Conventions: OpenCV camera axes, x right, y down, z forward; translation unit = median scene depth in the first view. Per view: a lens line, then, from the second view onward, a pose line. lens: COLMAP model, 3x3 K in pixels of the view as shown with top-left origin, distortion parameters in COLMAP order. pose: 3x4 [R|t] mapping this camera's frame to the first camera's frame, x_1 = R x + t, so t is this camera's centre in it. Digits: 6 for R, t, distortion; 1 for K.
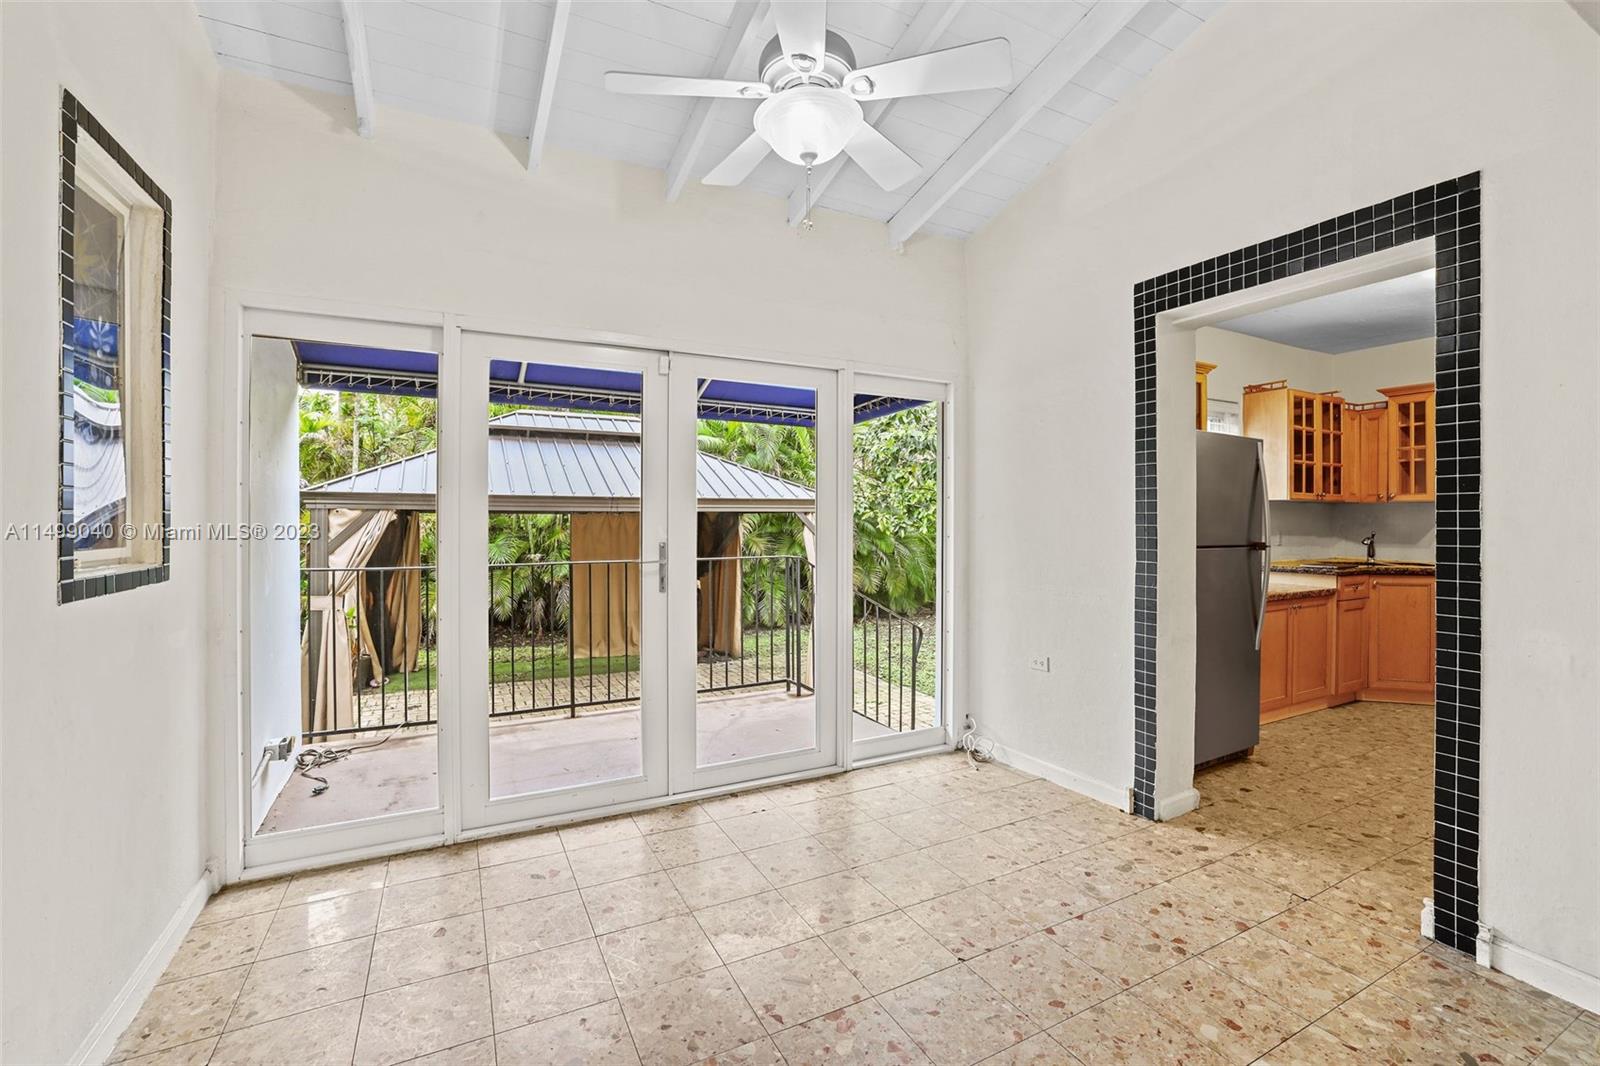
lens RADIAL K [[693.3, 0, 796.9], [0, 693.3, 520.9], [0, 0, 1]] dist [-0.034320, 0.009325]
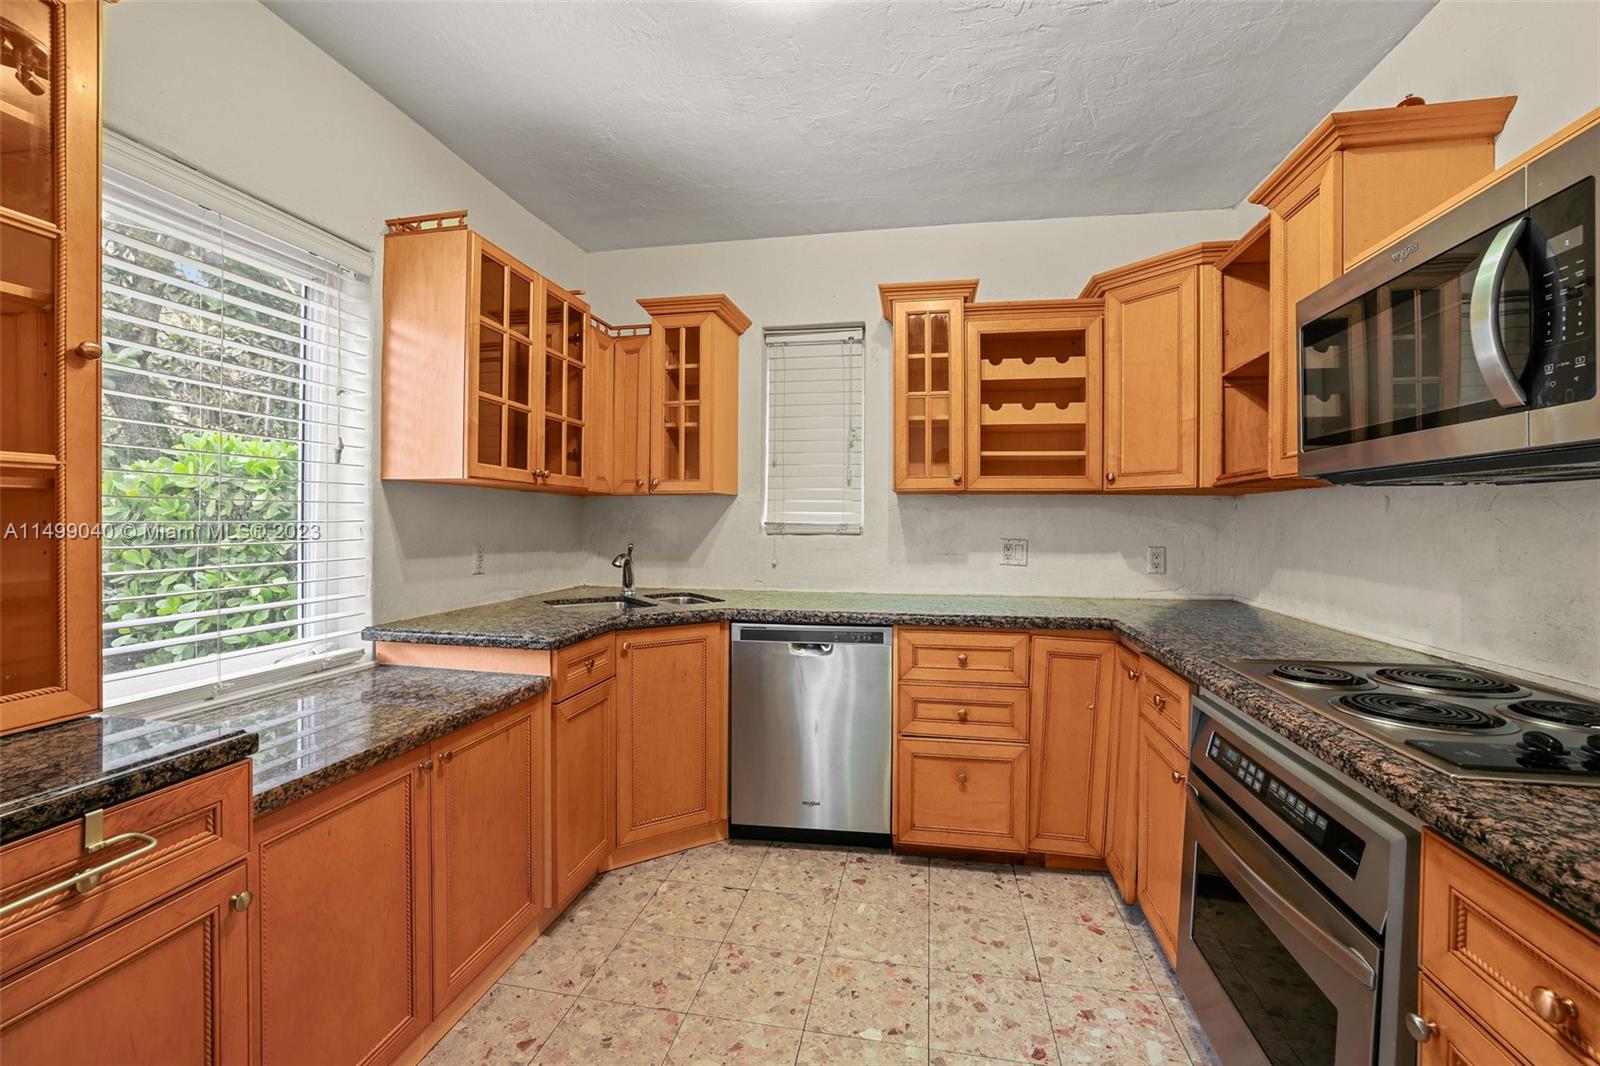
lens RADIAL K [[693.3, 0, 798.8], [0, 693.3, 523.4], [0, 0, 1]] dist [-0.034320, 0.009325]
pose [[0.620259, 0.000079, 0.784397, 0.481945], [-0.003051, 0.999993, 0.002312, -0.003165], [-0.784392, -0.003827, 0.620254, 0.528675]]
